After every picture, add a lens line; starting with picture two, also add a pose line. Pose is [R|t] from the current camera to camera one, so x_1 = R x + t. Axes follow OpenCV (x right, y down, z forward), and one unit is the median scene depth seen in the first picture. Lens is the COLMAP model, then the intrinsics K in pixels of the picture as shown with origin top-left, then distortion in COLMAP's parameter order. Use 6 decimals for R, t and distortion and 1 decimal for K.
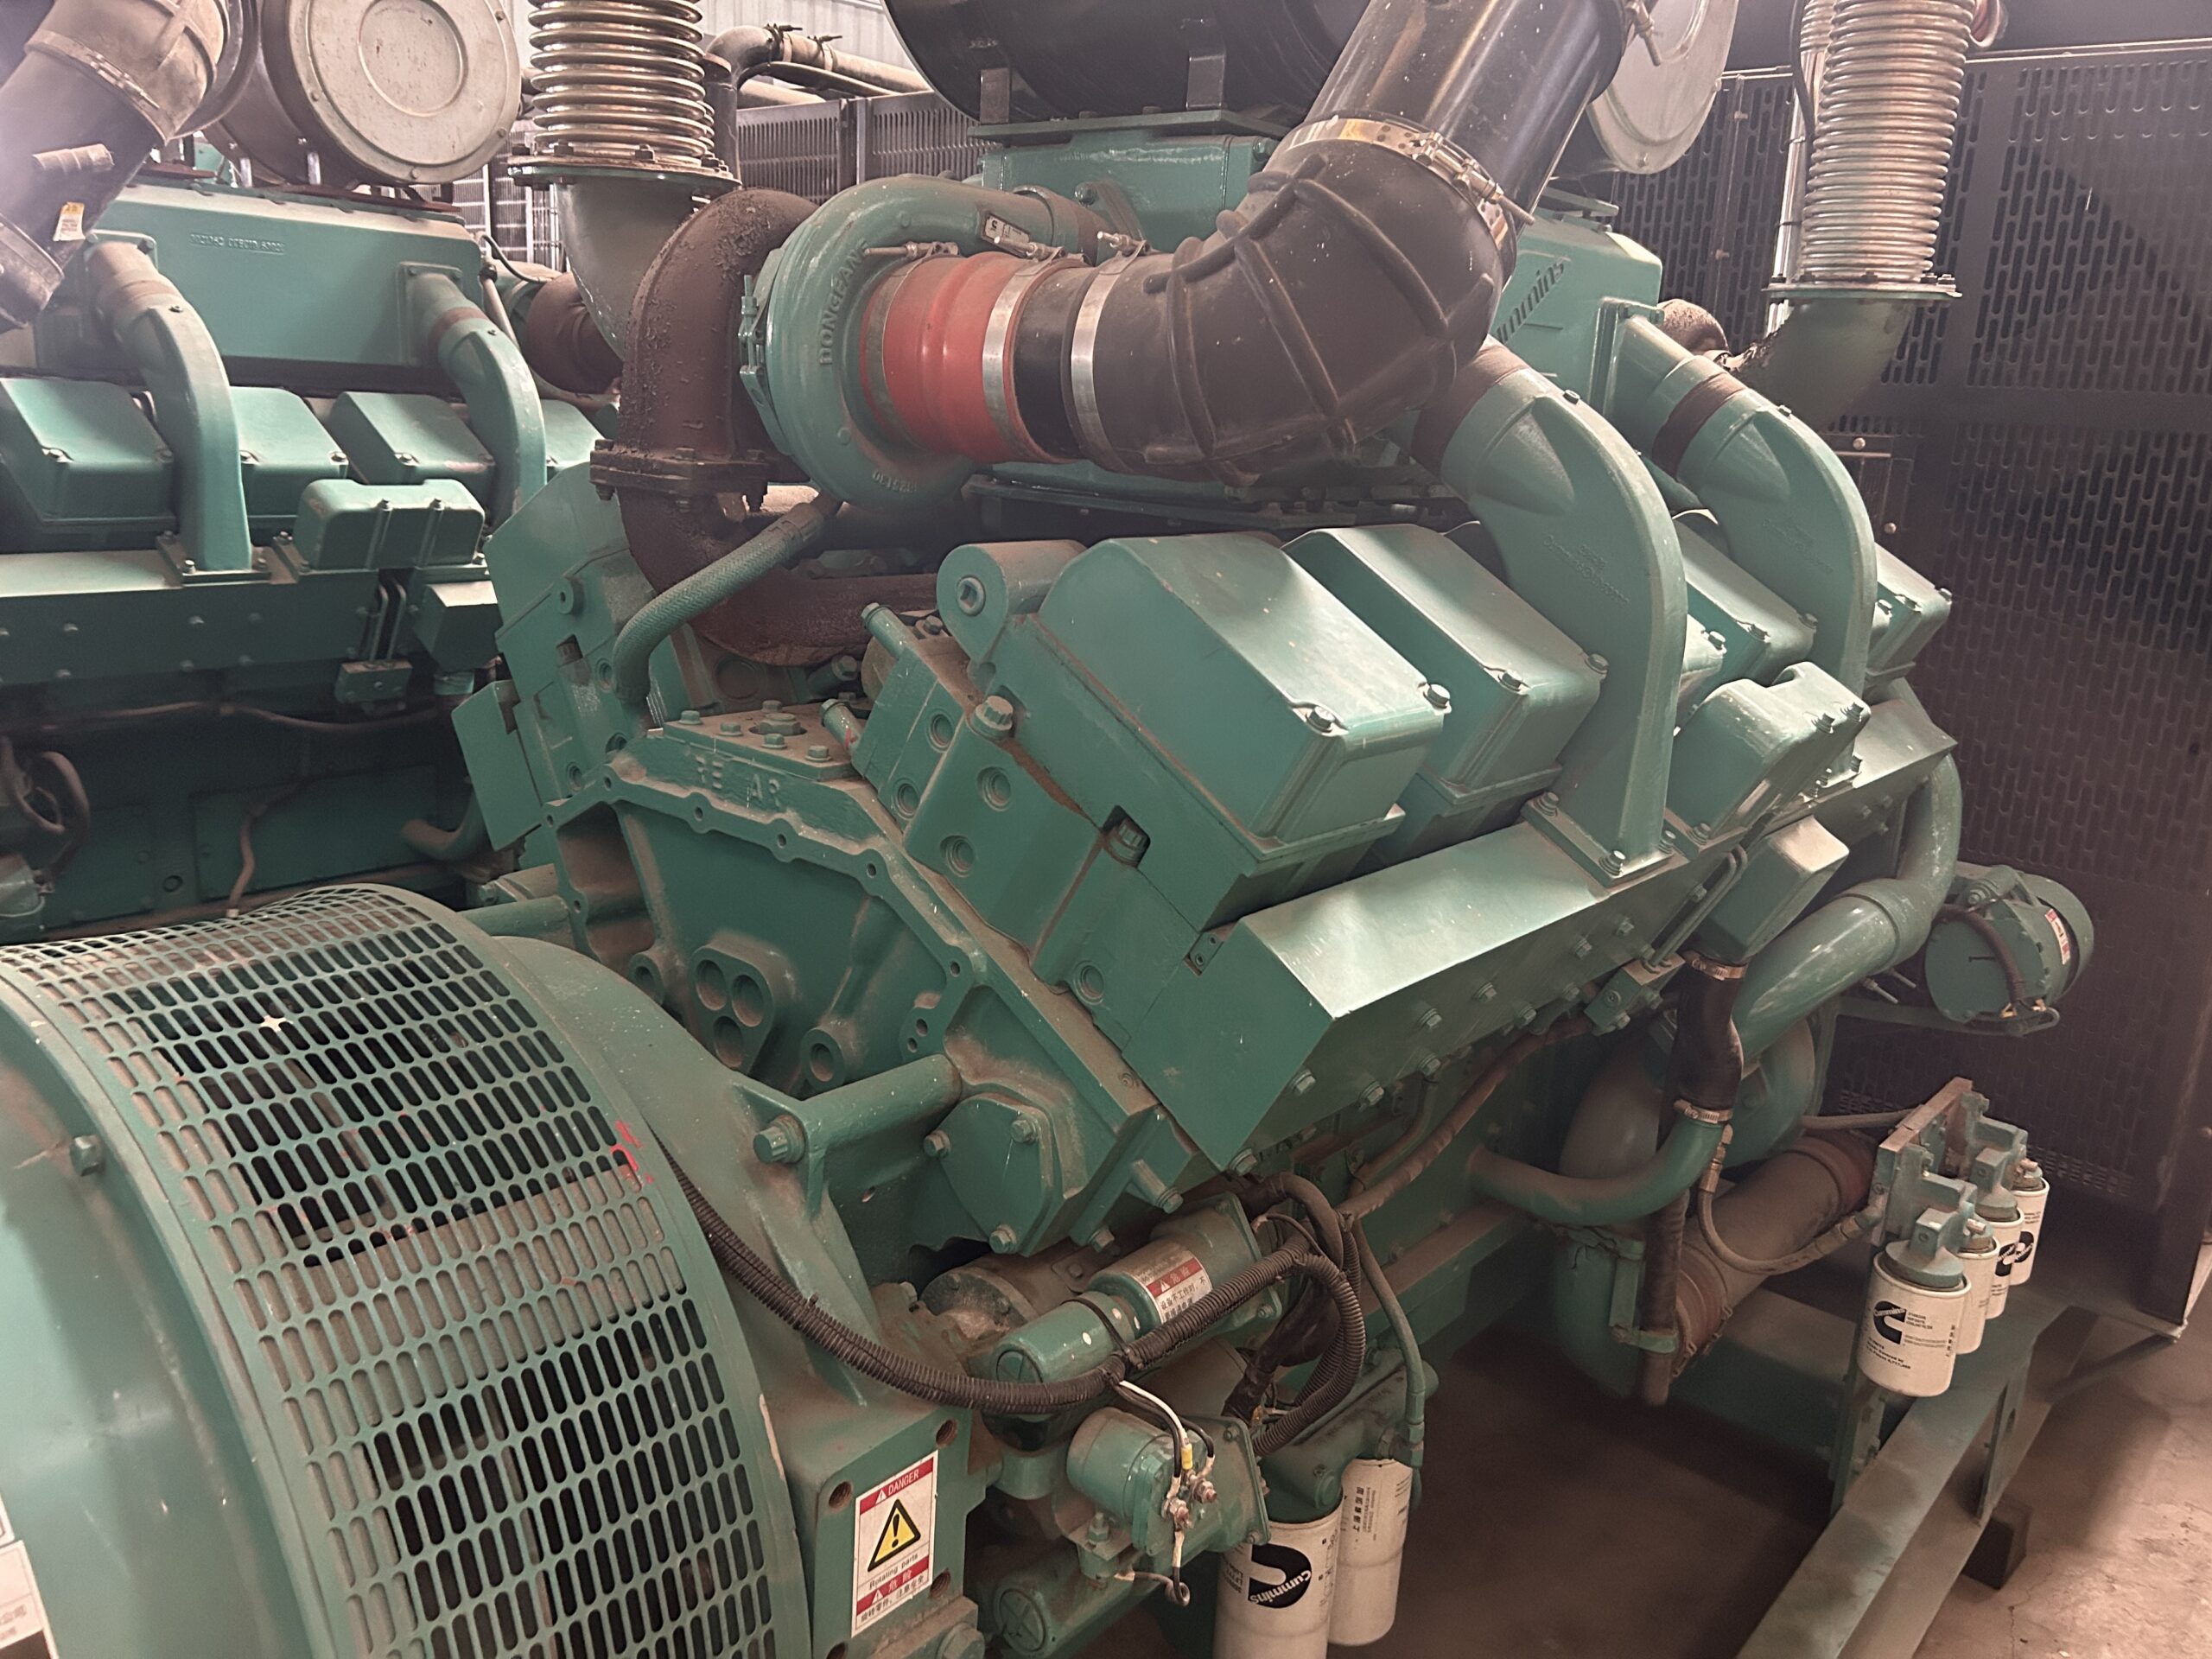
lens RADIAL K [[1672.4, 0, 1141.4], [0, 1672.4, 828.7], [0, 0, 1]] dist [0.069769, -0.083548]
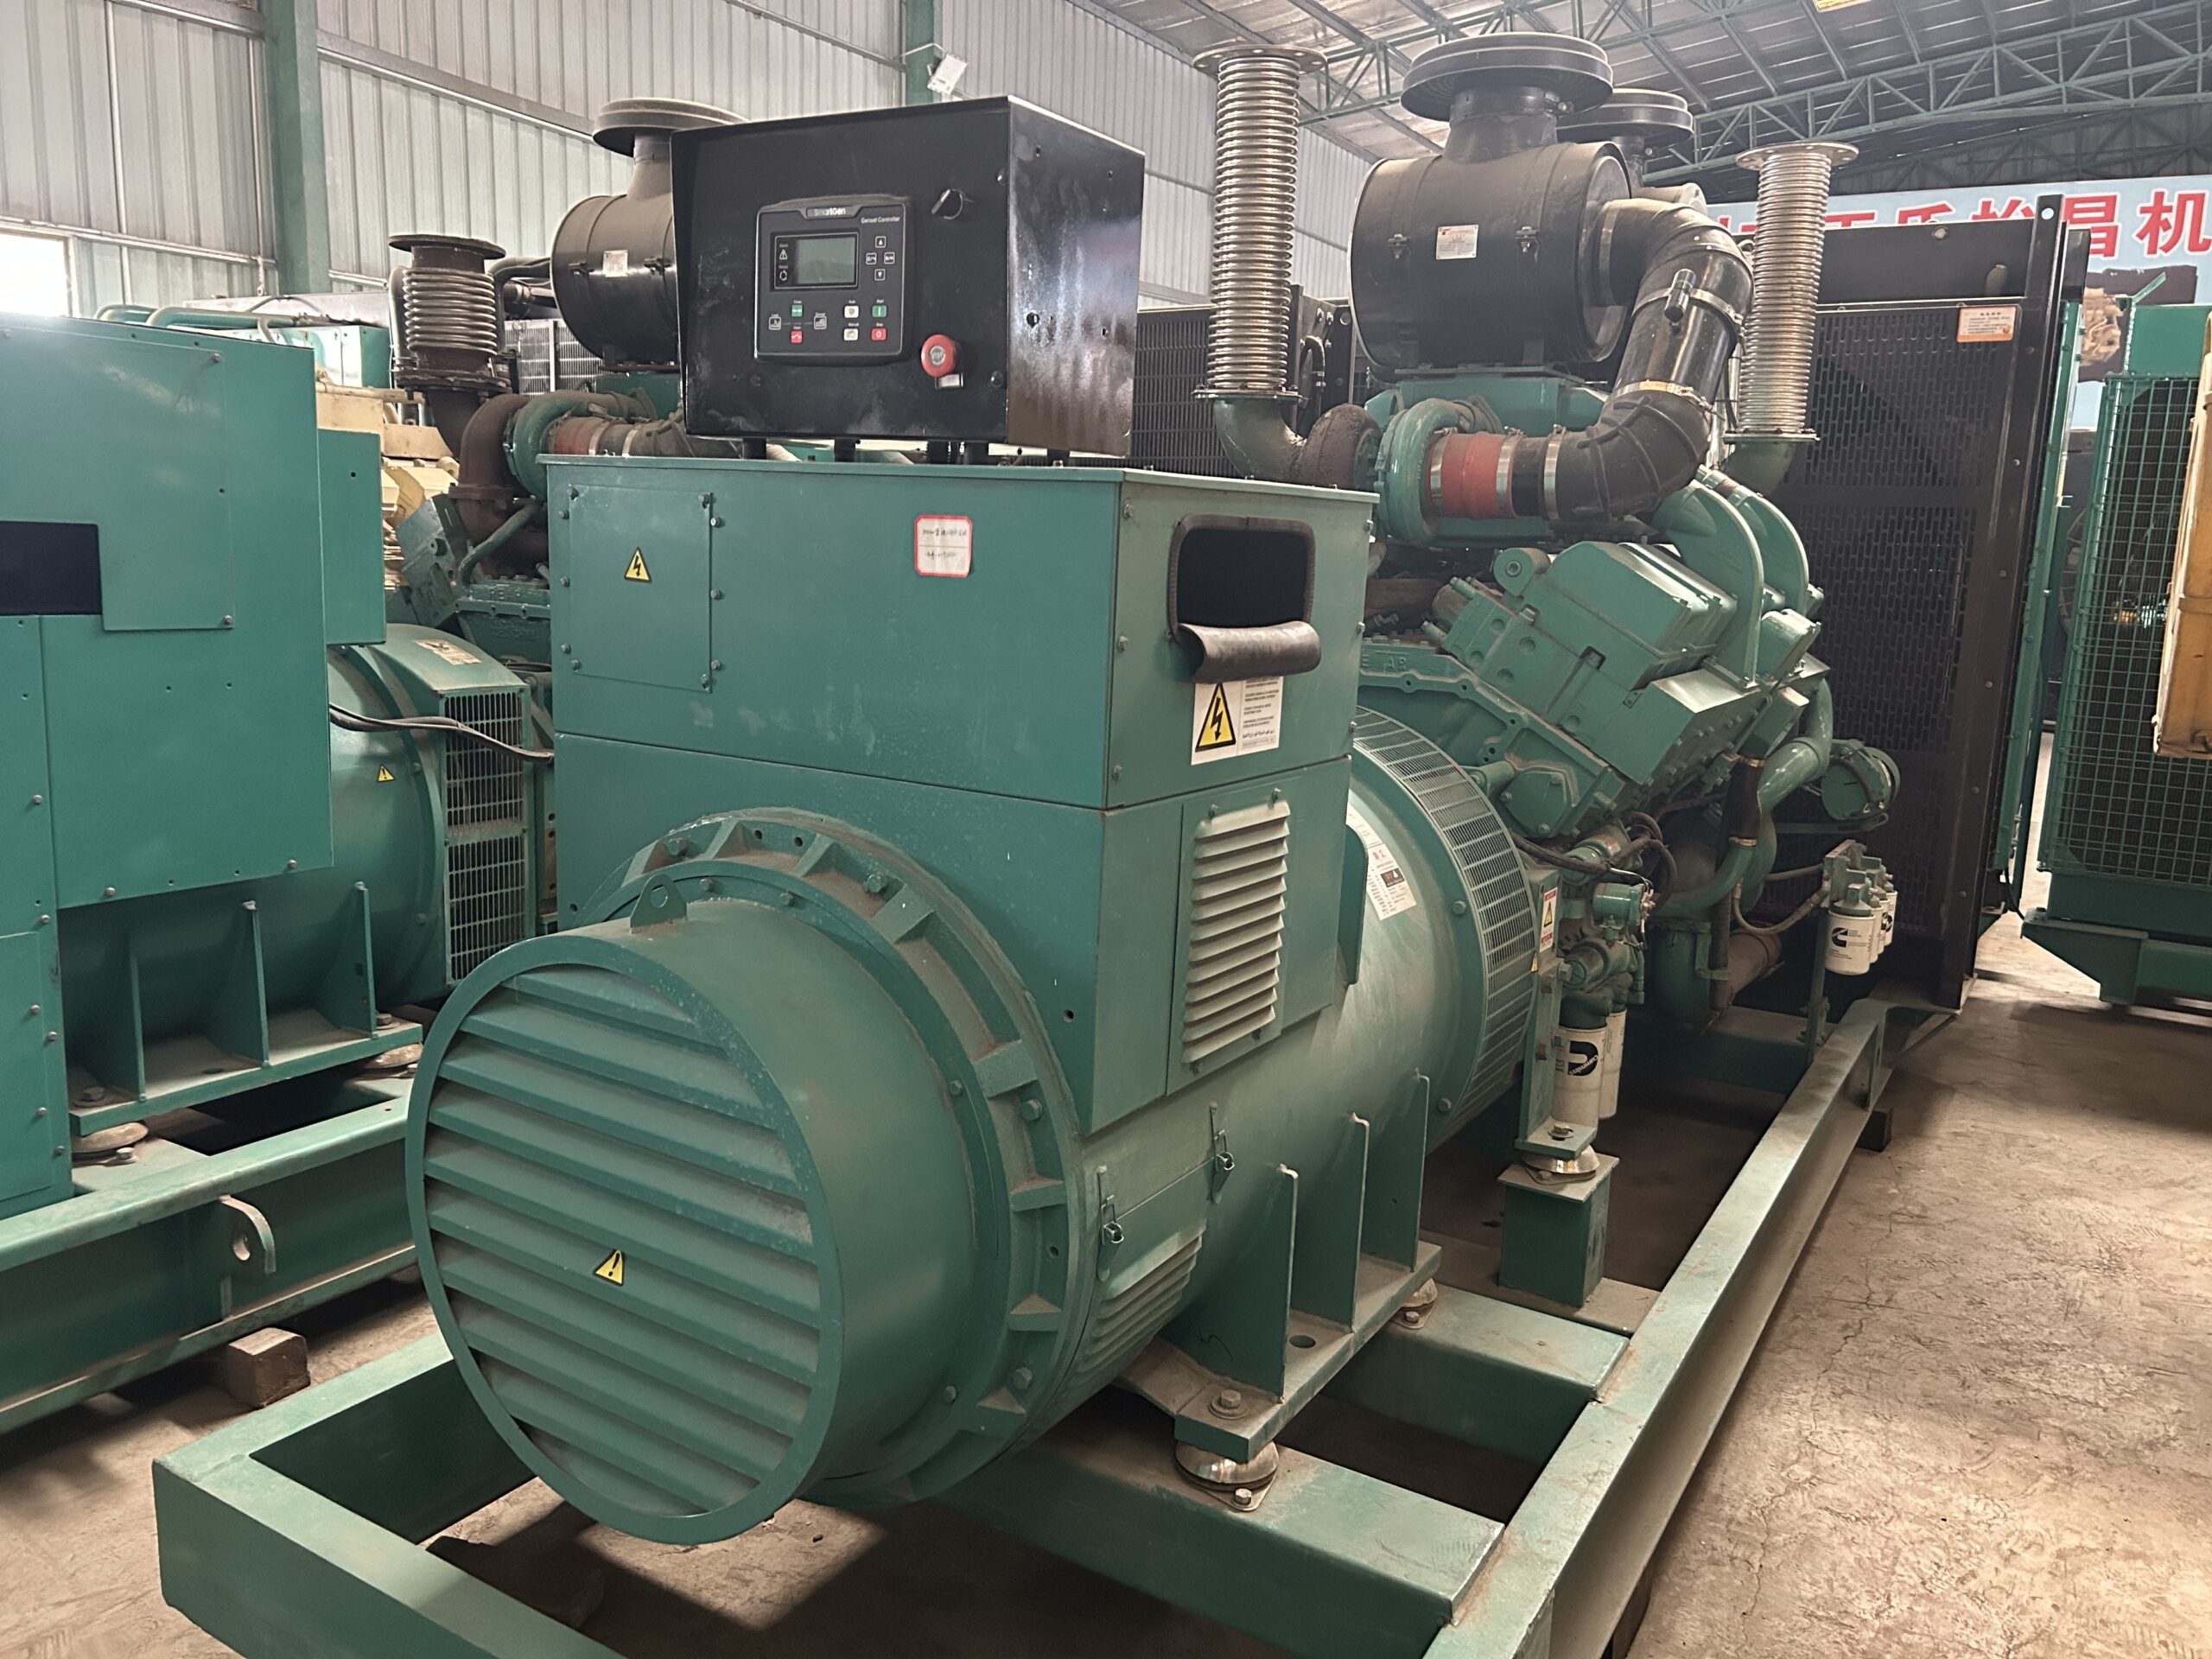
lens RADIAL K [[1672.4, 0, 1141.4], [0, 1672.4, 828.7], [0, 0, 1]] dist [0.069769, -0.083548]
pose [[0.986947, -0.050241, 0.153011, -0.964709], [0.061302, 0.995769, -0.068450, 0.350332], [-0.148925, 0.076937, 0.985851, -1.233436]]
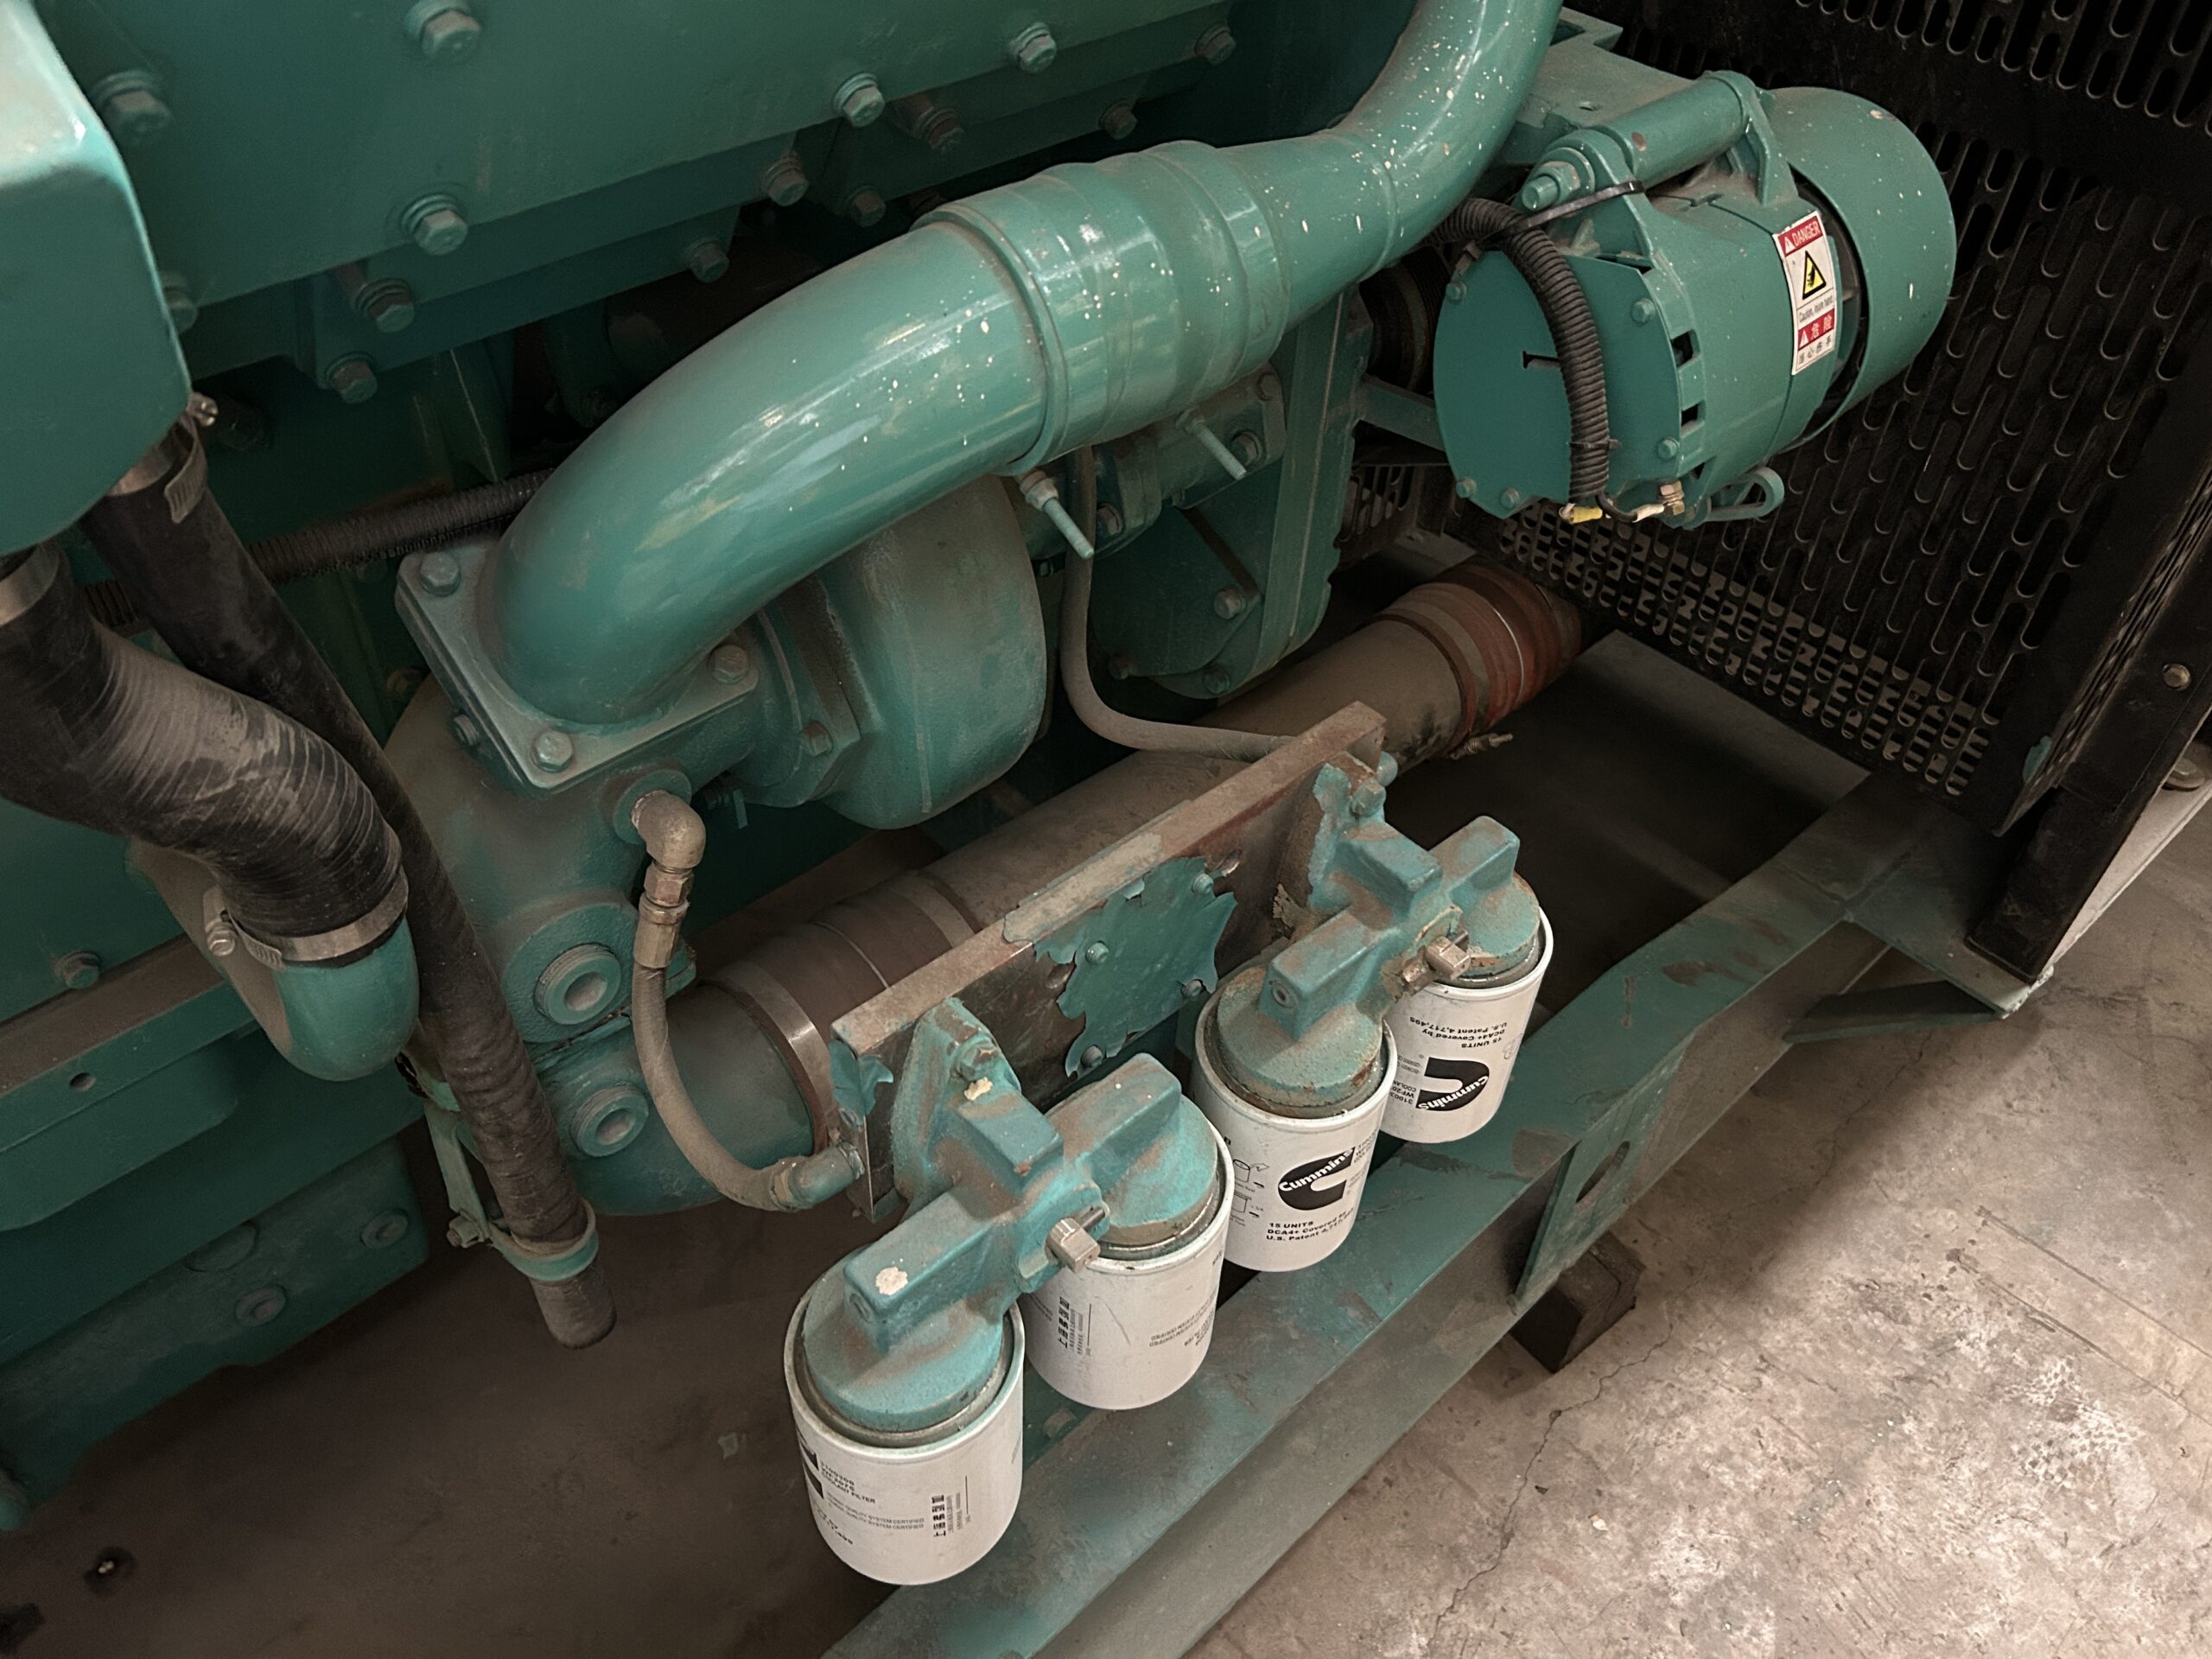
lens RADIAL K [[1672.4, 0, 1141.4], [0, 1672.4, 828.7], [0, 0, 1]] dist [0.069769, -0.083548]
pose [[0.992836, 0.067458, -0.098619, 0.764258], [-0.010474, 0.871337, 0.490573, -0.025172], [0.119023, -0.486026, 0.865802, 1.047999]]
